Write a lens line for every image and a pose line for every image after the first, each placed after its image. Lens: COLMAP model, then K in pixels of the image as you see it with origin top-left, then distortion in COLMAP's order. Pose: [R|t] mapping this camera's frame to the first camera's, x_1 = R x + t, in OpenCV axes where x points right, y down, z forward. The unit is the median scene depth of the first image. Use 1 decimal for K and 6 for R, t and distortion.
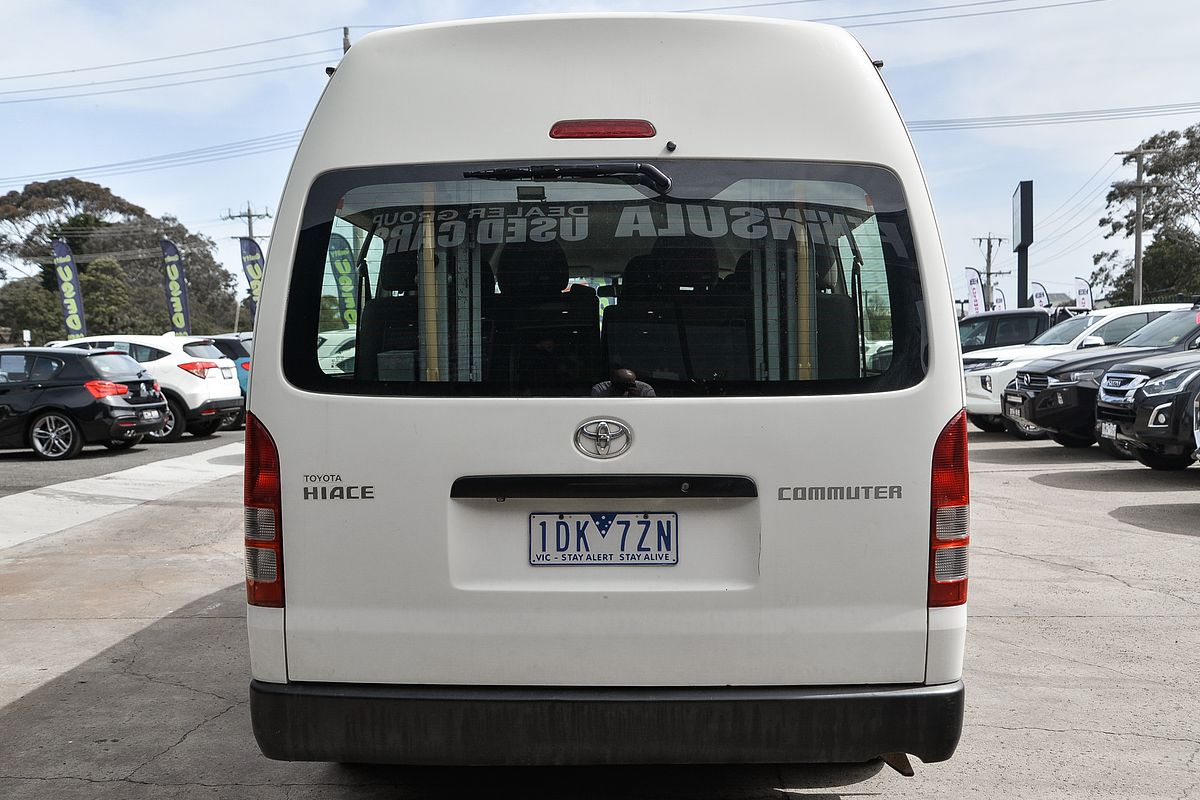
lens RADIAL K [[1182.5, 0, 600.8], [0, 1182.5, 453.0], [0, 0, 1]] dist [0.034402, 0.000000]
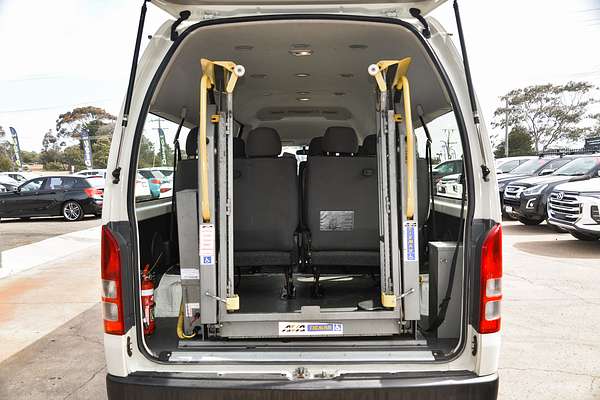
lens RADIAL K [[457.1, 0, 304.9], [0, 457.1, 216.1], [0, 0, 1]] dist [-0.014588, 0.008807]
pose [[0.999877, -0.003264, 0.015323, -0.000653], [0.003119, 0.999950, 0.009485, -0.029283], [-0.015353, -0.009436, 0.999838, 0.160346]]
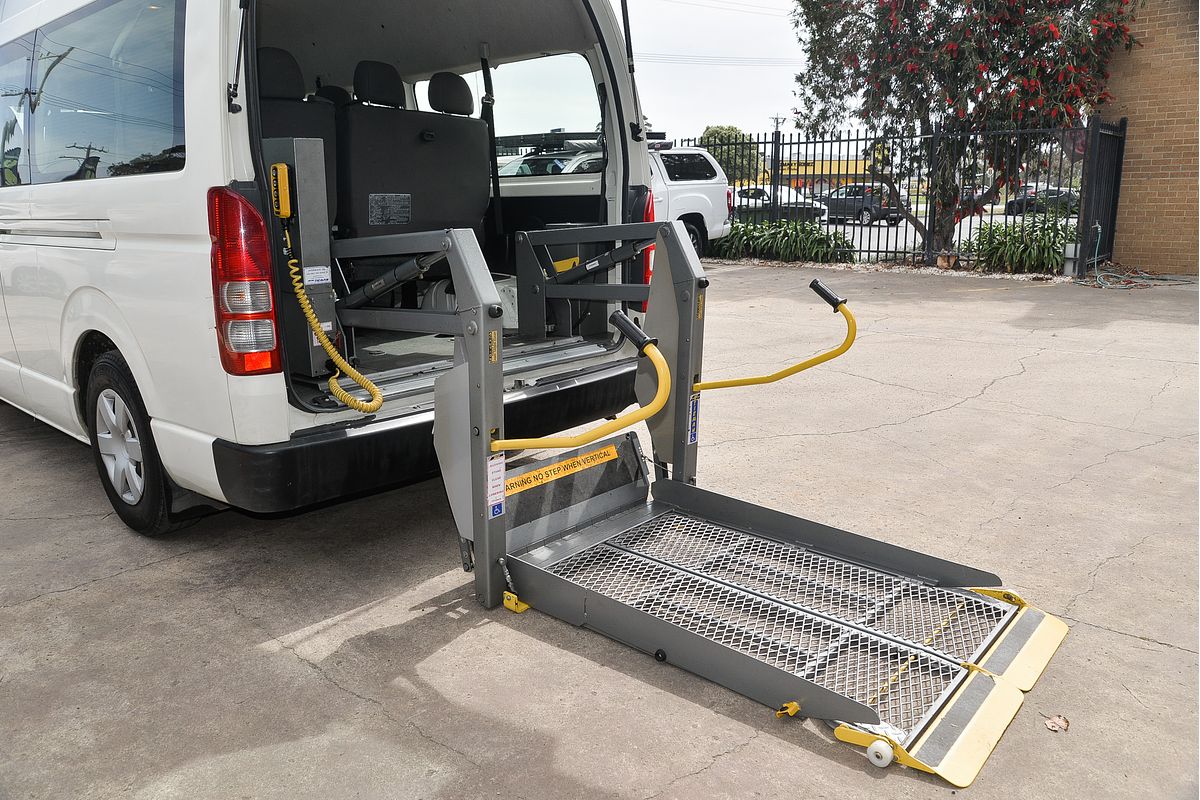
lens RADIAL K [[845.5, 0, 589.4], [0, 845.5, 415.0], [0, 0, 1]] dist [-0.059778, 0.031247]
pose [[0.643469, -0.184761, 0.742840, -0.344594], [0.065042, 0.980121, 0.187437, 0.022188], [-0.762704, -0.072294, 0.642695, 0.148626]]
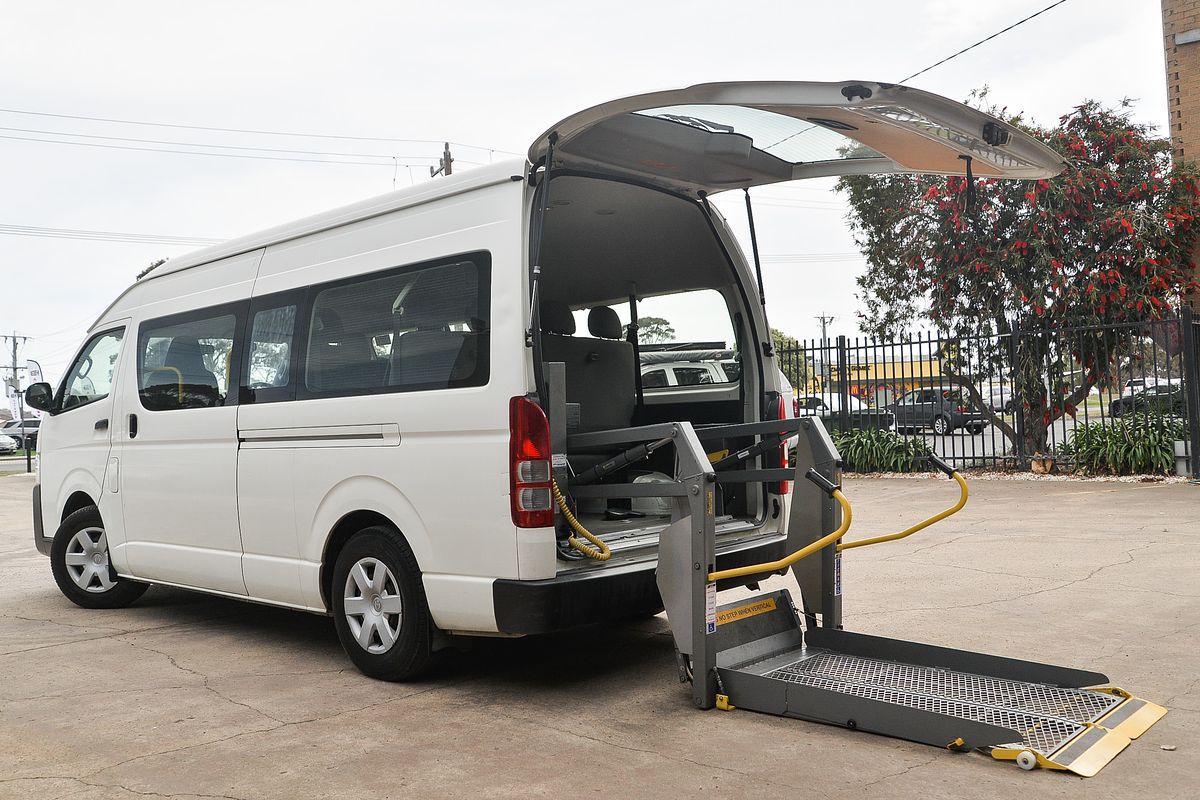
lens RADIAL K [[1035.0, 0, 563.4], [0, 1035.0, 431.4], [0, 0, 1]] dist [-0.036828, 0.038915]
pose [[0.672267, -0.023466, 0.739936, -0.632492], [0.092015, 0.994396, -0.052064, 0.041533], [-0.734568, 0.103086, 0.670659, 0.052999]]
